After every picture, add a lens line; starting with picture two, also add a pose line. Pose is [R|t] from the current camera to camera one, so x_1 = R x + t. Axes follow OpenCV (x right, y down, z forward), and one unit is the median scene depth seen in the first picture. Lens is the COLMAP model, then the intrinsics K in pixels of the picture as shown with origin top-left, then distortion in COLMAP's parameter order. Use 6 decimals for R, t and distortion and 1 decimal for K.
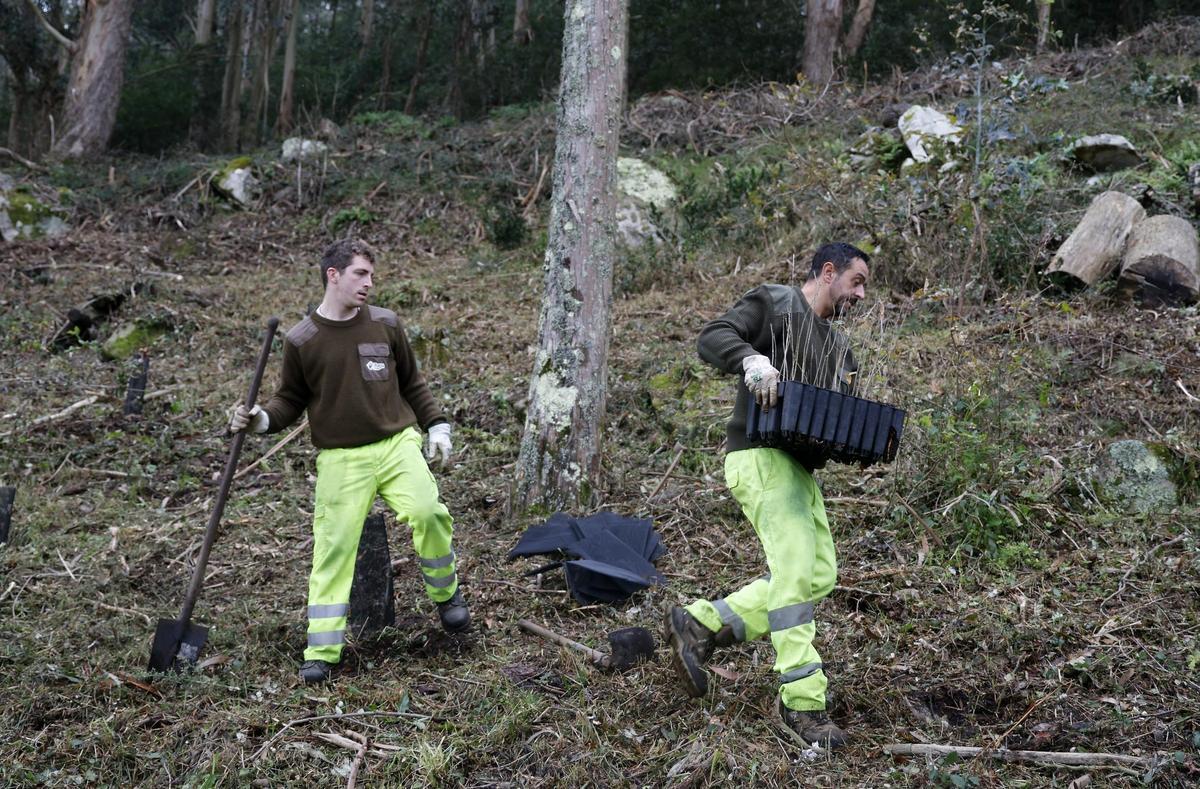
lens RADIAL K [[1587.8, 0, 600.0], [0, 1587.8, 394.5], [0, 0, 1]] dist [0.015431, 0.113276]
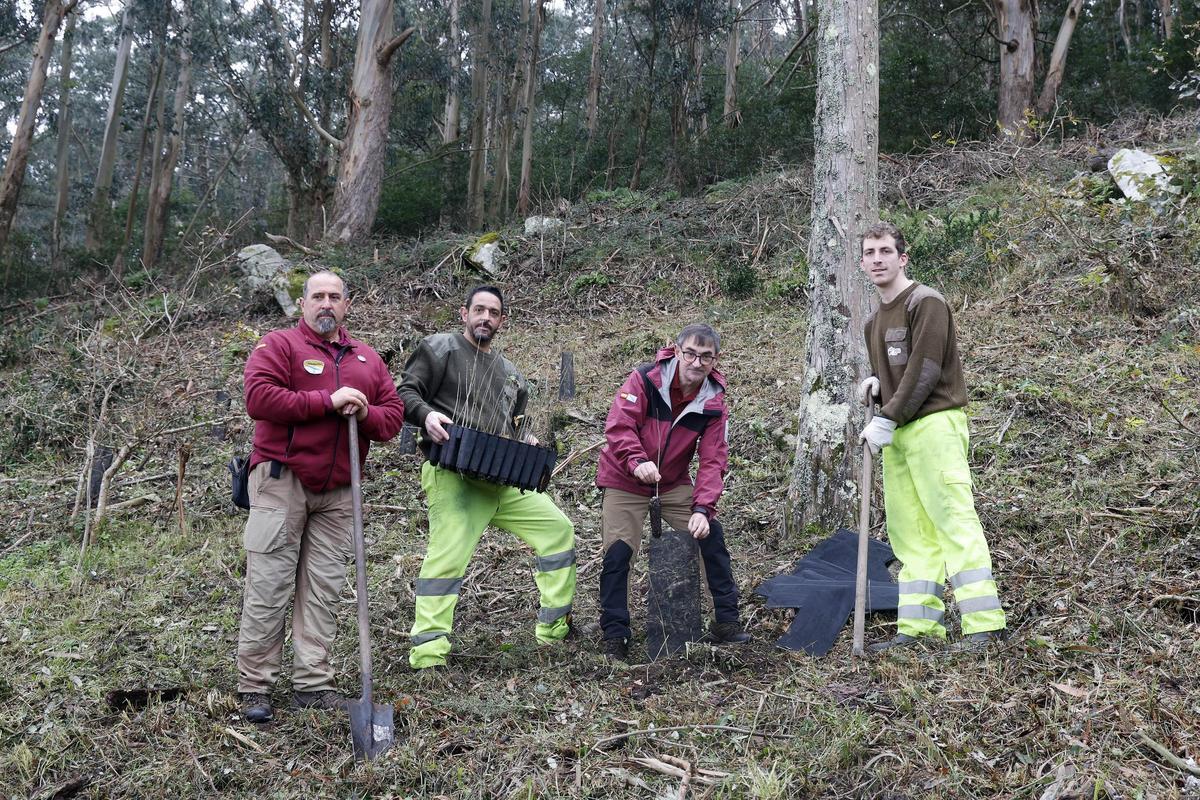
lens RADIAL K [[1360.2, 0, 600.0], [0, 1360.2, 400.0], [0, 0, 1]] dist [0.006645, 0.025316]
pose [[0.991073, -0.039909, -0.127210, -0.054650], [0.033265, 0.997990, -0.053930, 0.030470], [0.129106, 0.049217, 0.990409, 0.132094]]
